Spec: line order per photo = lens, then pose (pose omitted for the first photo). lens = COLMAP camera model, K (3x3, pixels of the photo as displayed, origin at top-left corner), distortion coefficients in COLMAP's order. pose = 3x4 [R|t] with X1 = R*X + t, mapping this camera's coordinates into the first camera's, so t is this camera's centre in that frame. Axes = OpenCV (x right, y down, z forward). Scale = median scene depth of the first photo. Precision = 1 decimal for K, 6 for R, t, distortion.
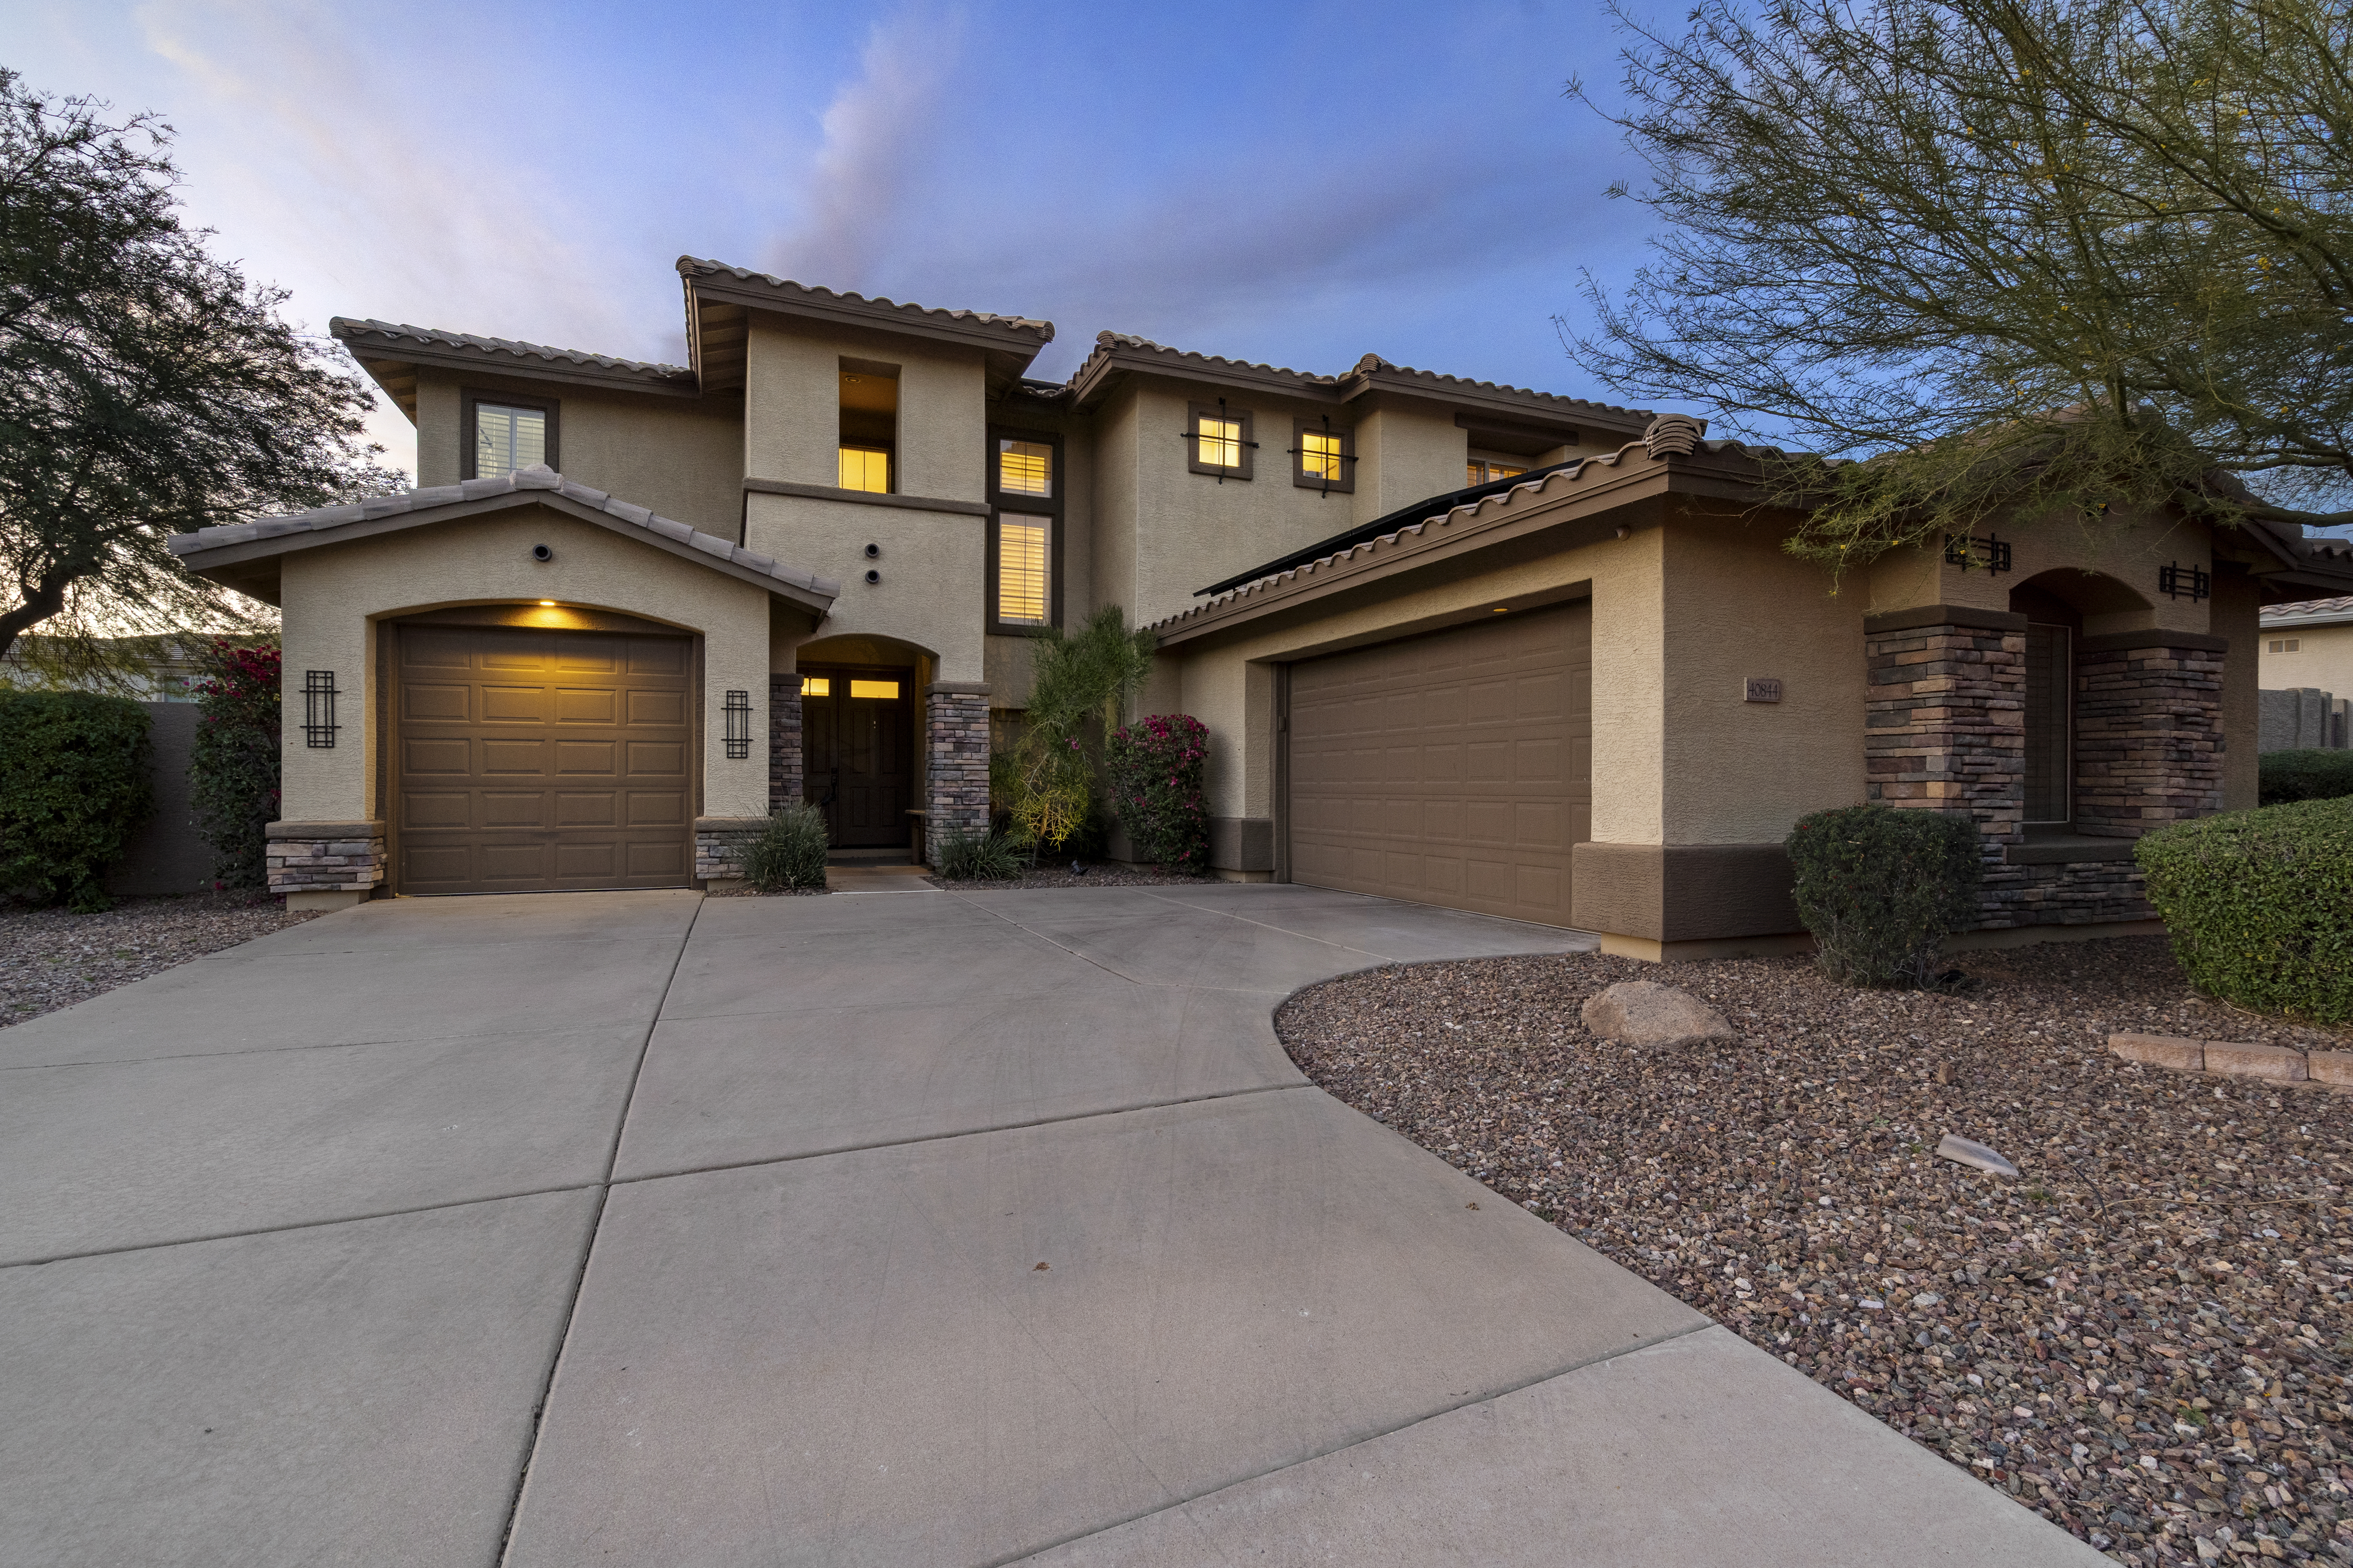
lens RADIAL K [[1072.6, 0, 1174.7], [0, 1072.6, 790.8], [0, 0, 1]] dist [0.001651, -0.000827]
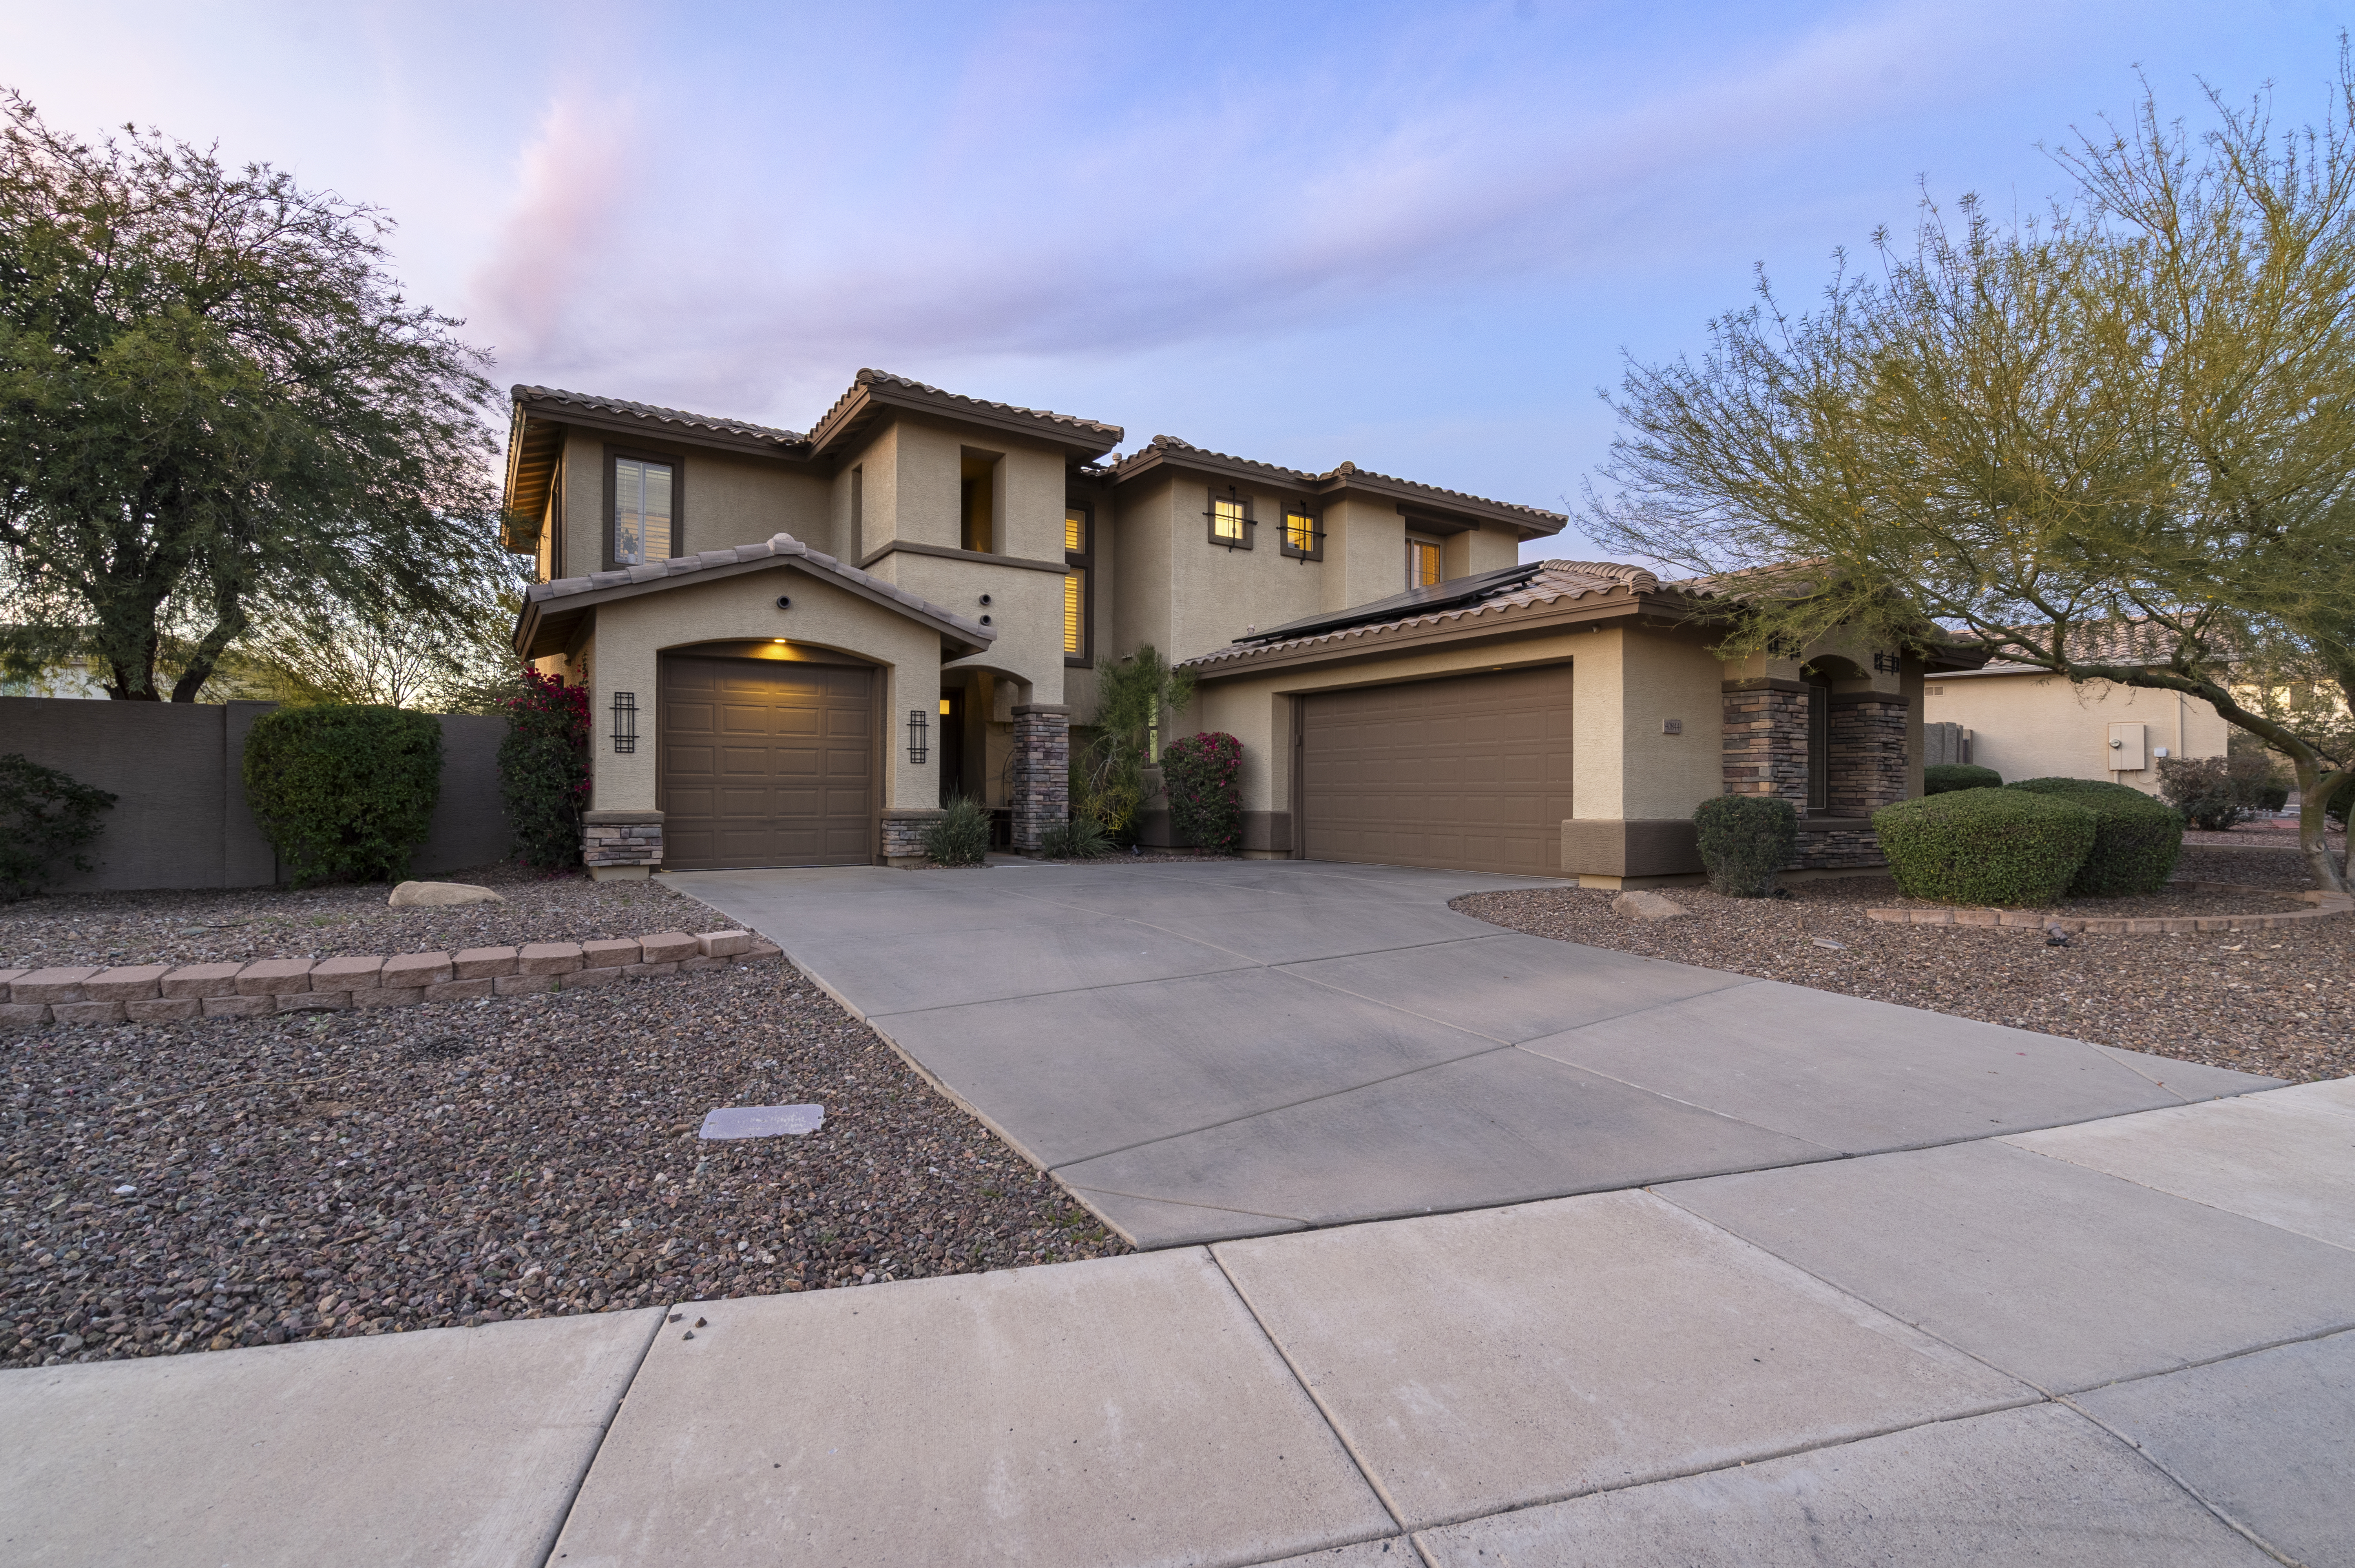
lens RADIAL K [[1065.1, 0, 1174.5], [0, 1065.1, 790.8], [0, 0, 1]] dist [-0.000948, 0.000263]
pose [[0.982983, 0.002190, 0.183686, -0.338720], [-0.000776, 0.999970, -0.007767, 0.012669], [-0.183697, 0.007492, 0.982954, -0.315471]]
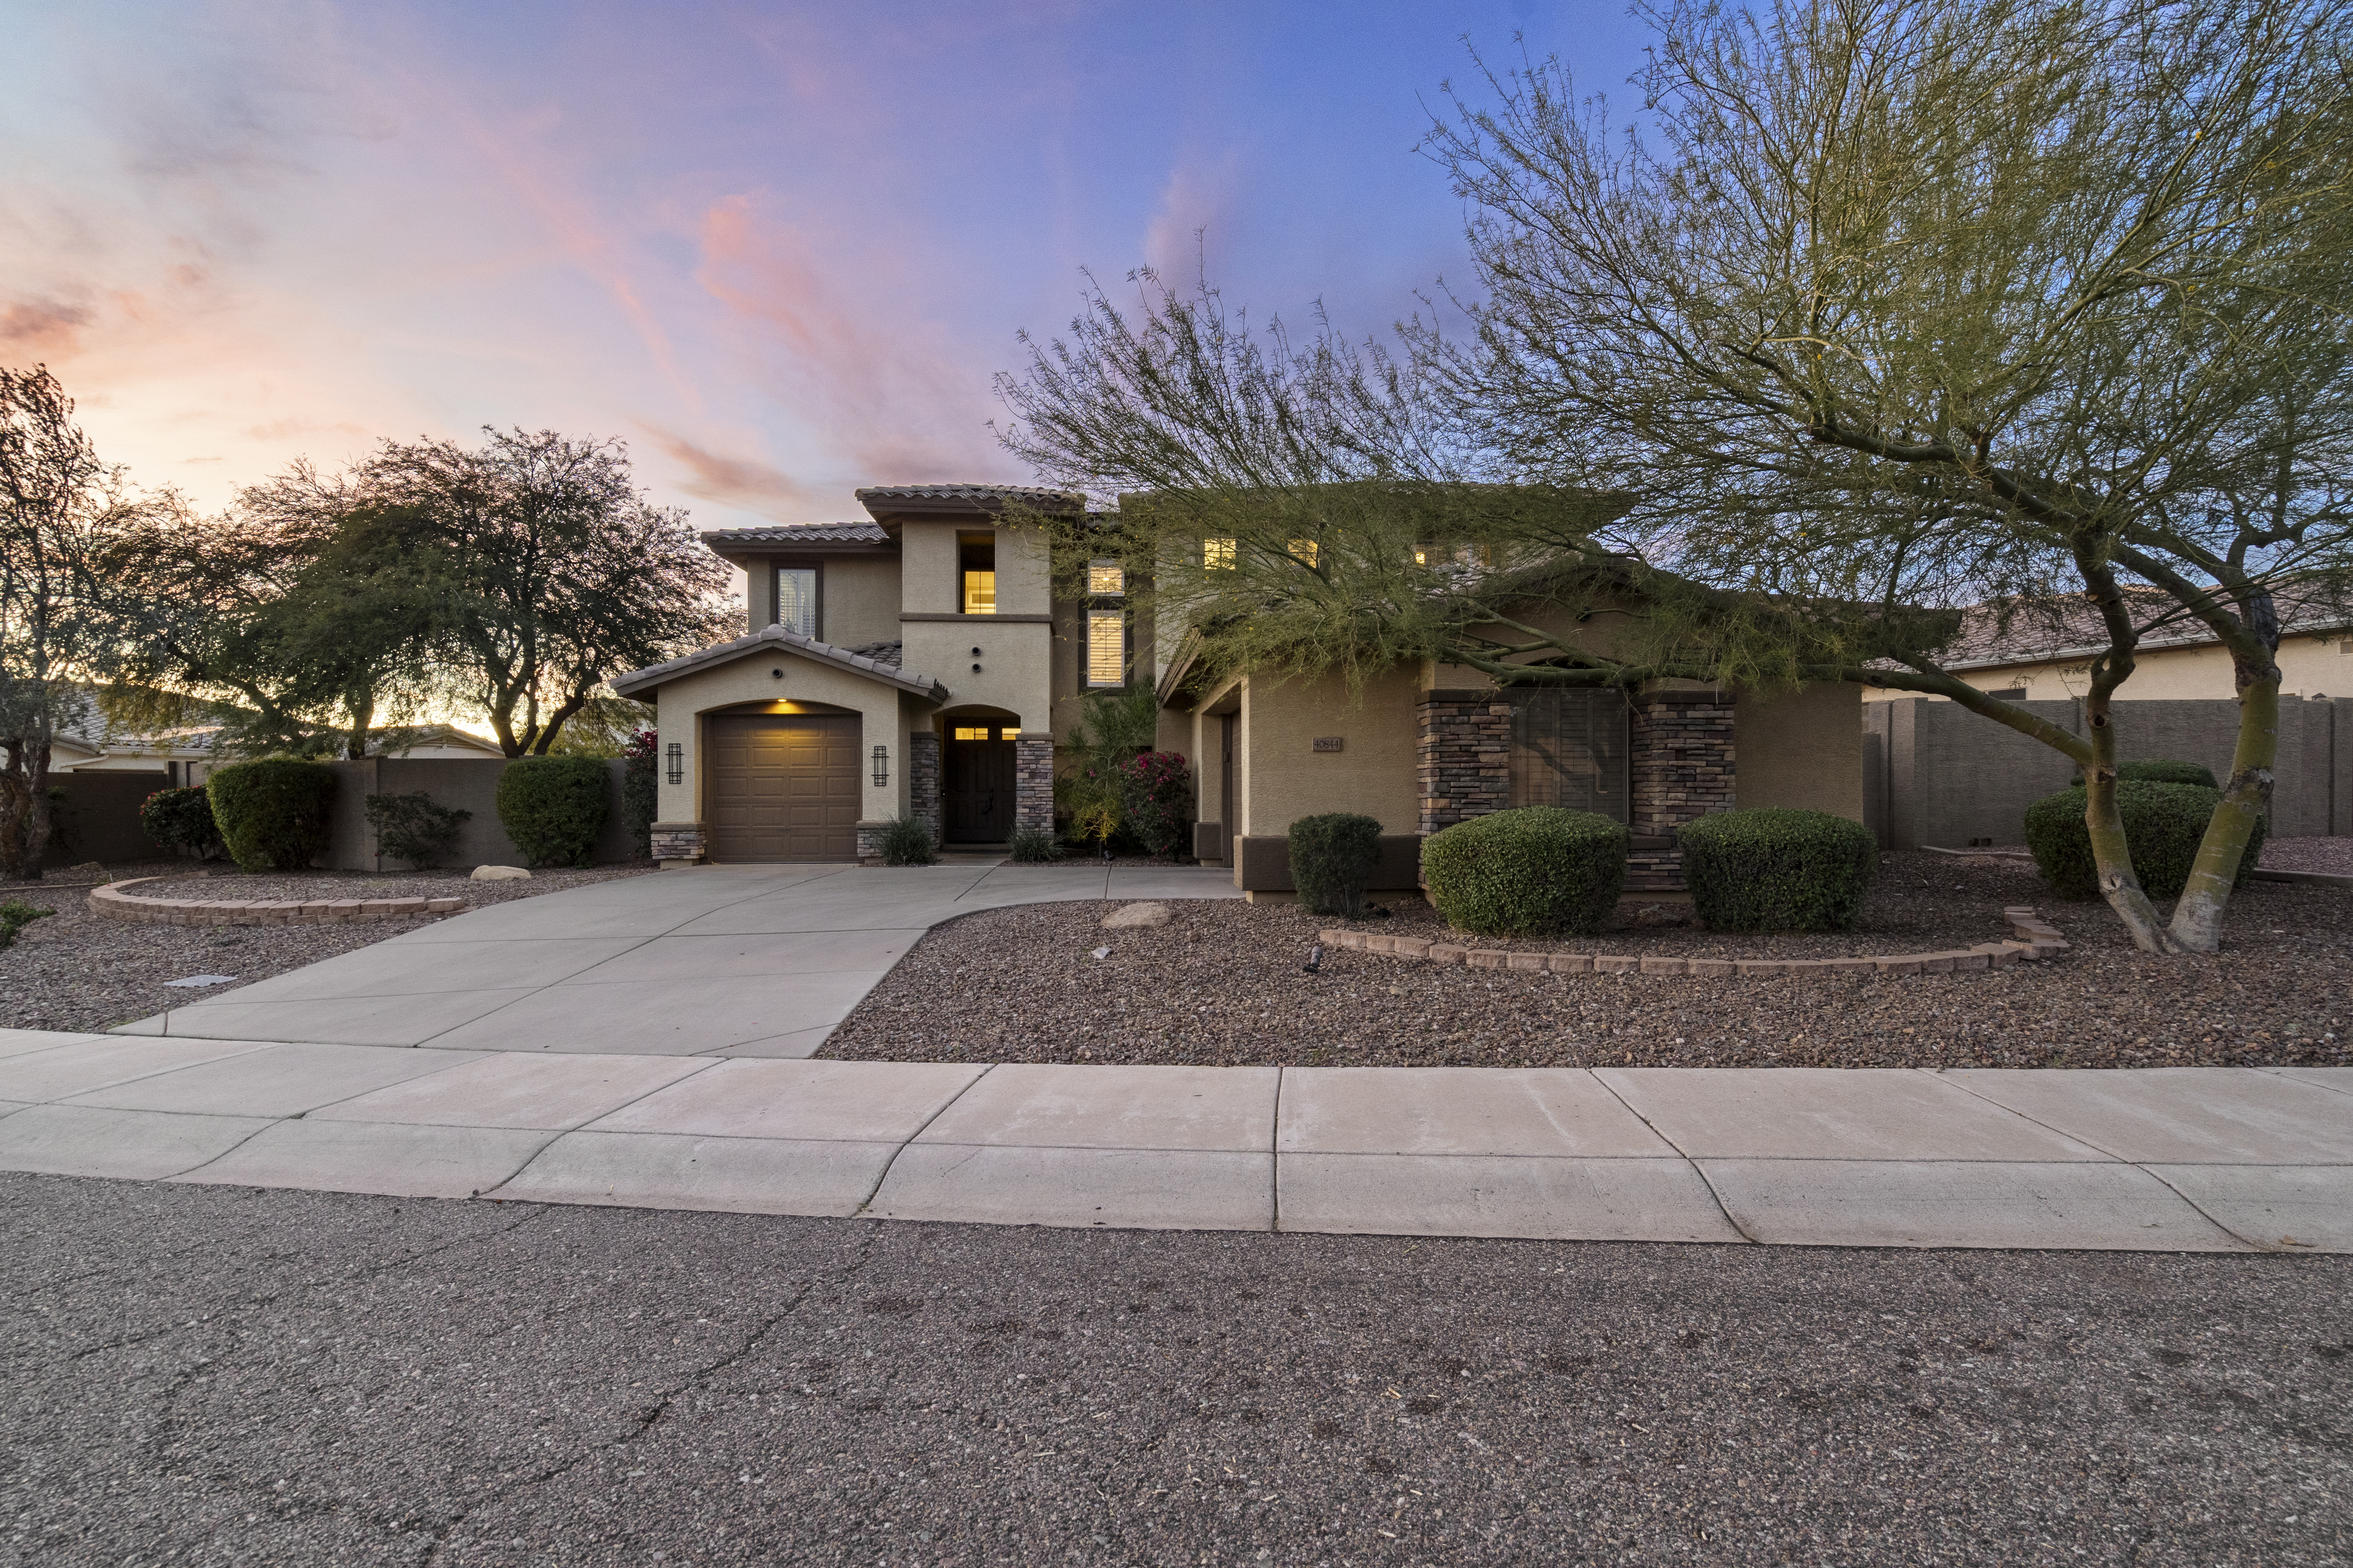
lens RADIAL K [[1072.7, 0, 1174.7], [0, 1072.7, 790.8], [0, 0, 1]] dist [0.001651, -0.000827]
pose [[0.944489, -0.008310, -0.328437, 0.584566], [0.005543, 0.999941, -0.009359, -0.004451], [0.328495, 0.007019, 0.944480, -0.443777]]
